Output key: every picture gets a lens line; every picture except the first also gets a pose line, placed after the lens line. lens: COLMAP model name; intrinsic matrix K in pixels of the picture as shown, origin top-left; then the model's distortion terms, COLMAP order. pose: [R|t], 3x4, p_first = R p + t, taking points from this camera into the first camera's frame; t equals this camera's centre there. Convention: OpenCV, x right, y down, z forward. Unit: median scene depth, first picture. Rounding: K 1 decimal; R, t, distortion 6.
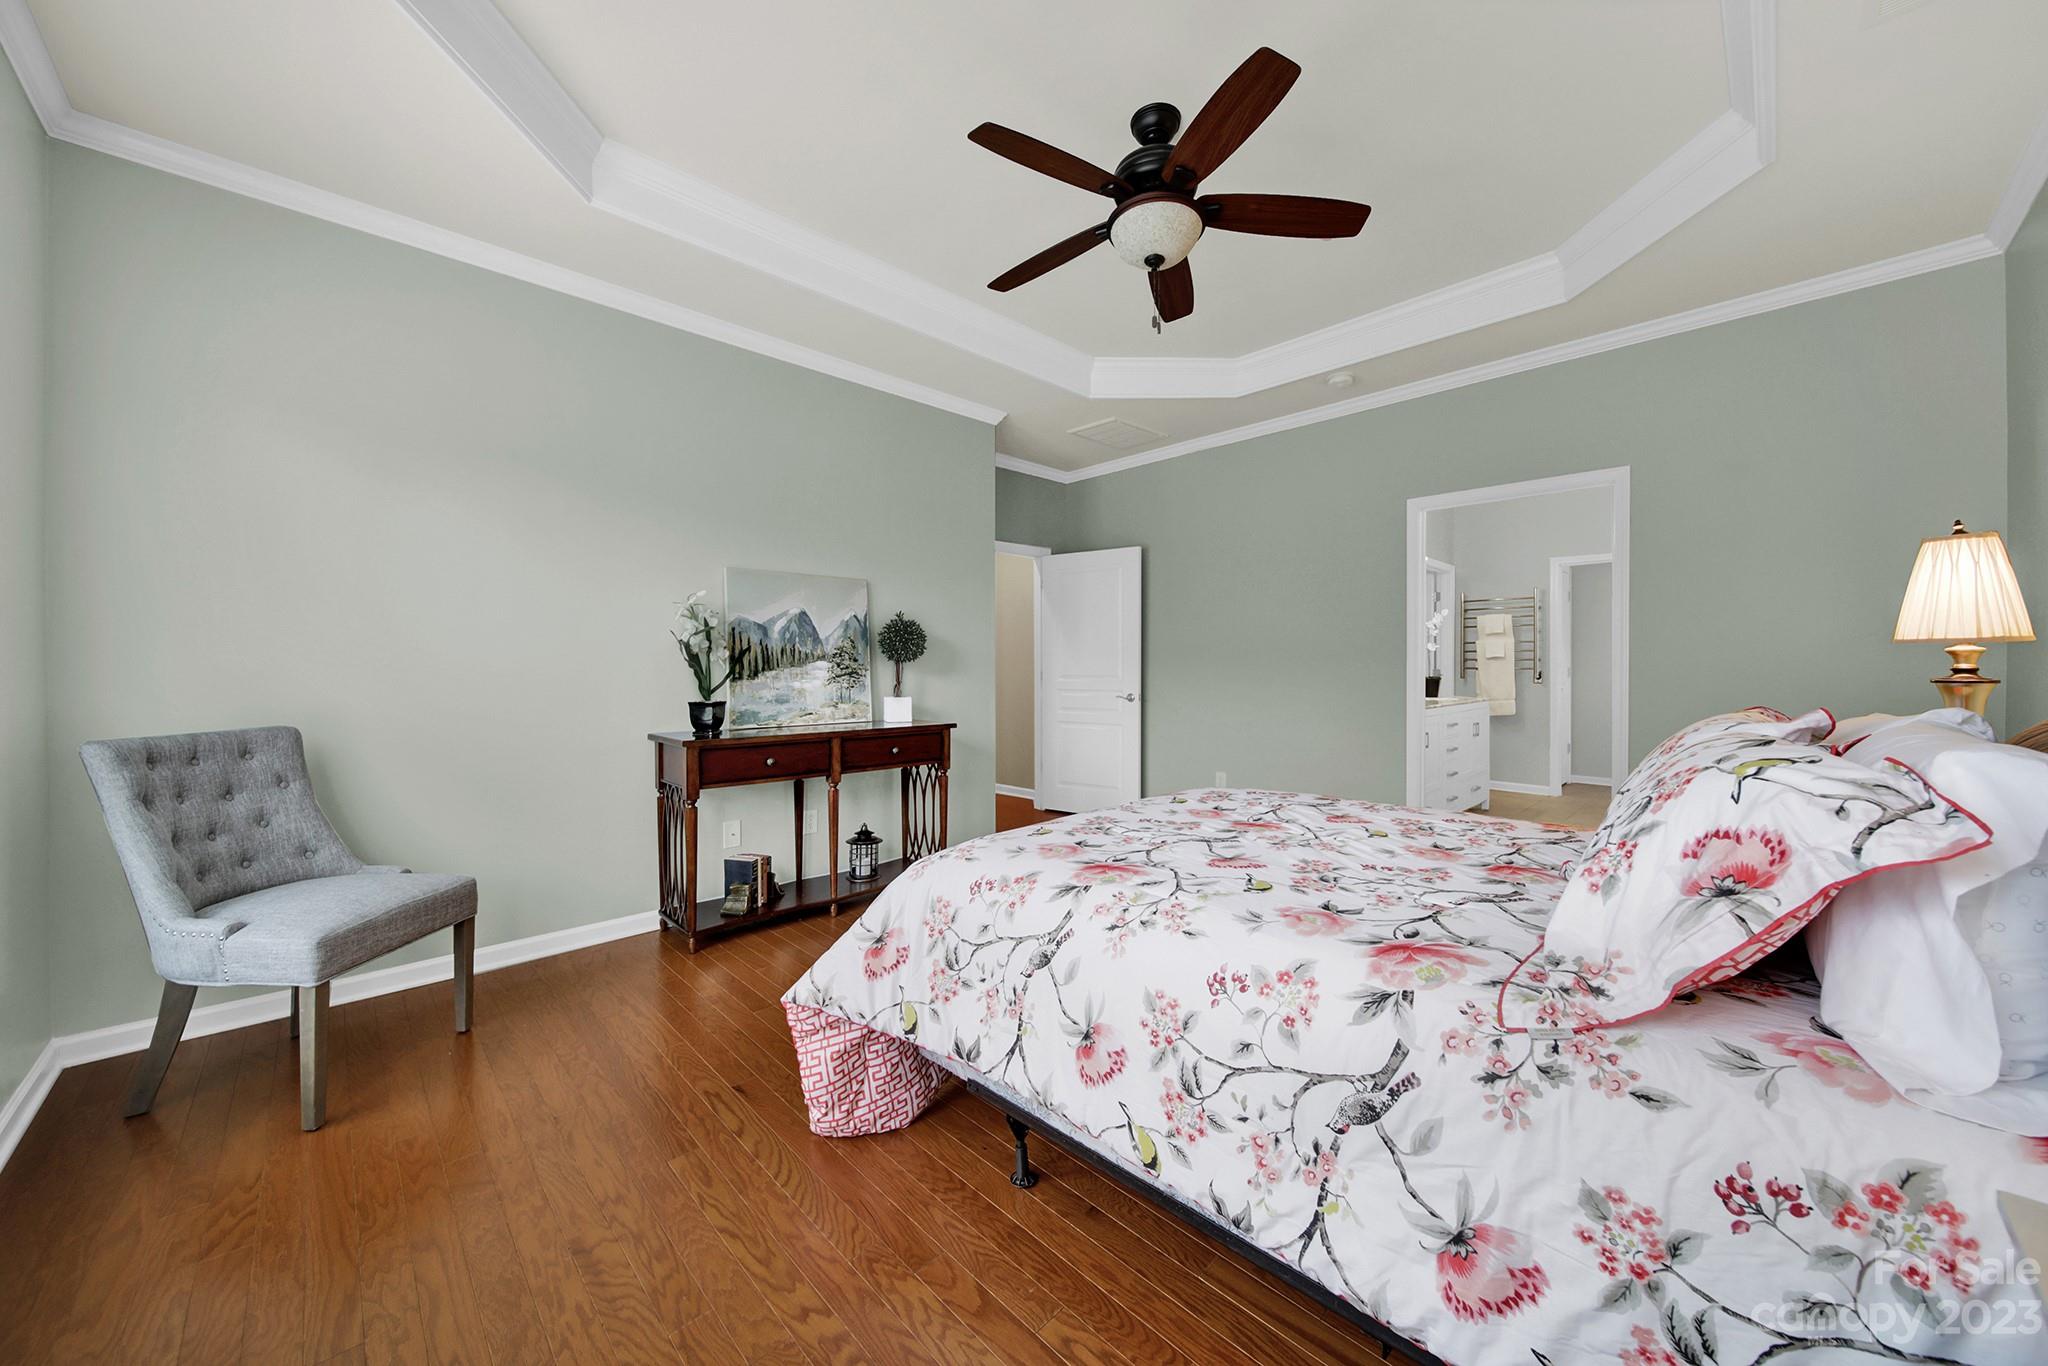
lens RADIAL K [[738.9, 0, 1025.3], [0, 738.9, 674.1], [0, 0, 1]] dist [-0.000520, -0.000393]
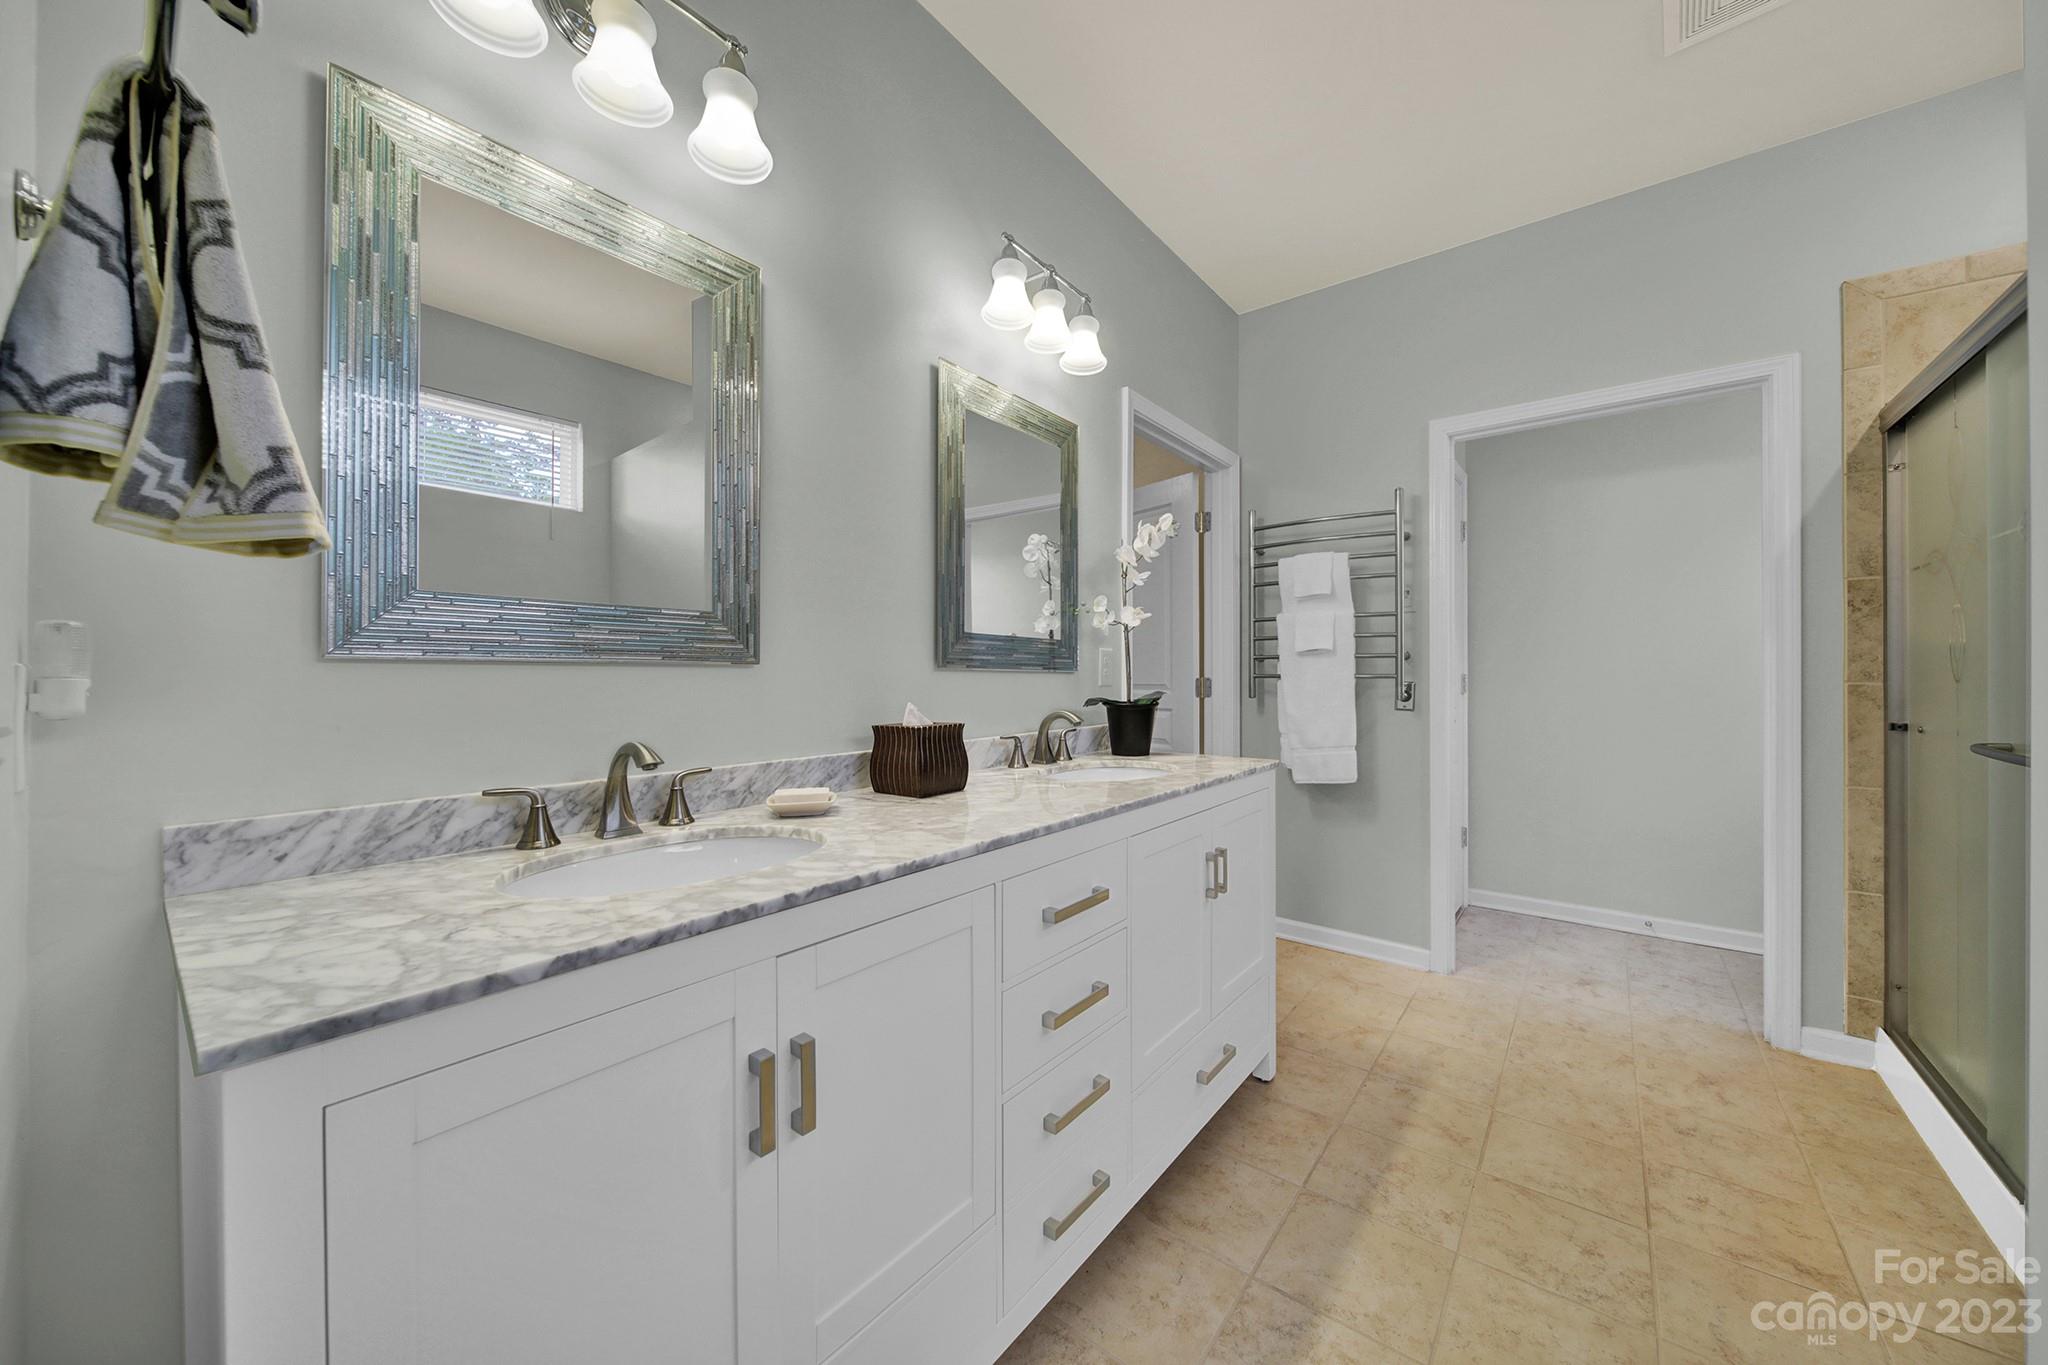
lens RADIAL K [[738.9, 0, 1025.3], [0, 738.9, 673.6], [0, 0, 1]] dist [-0.000520, -0.000393]
pose [[0.992561, -0.000428, 0.121744, 0.414531], [0.002037, 0.999912, -0.013091, -0.003629], [-0.121728, 0.013242, 0.992475, 0.588678]]
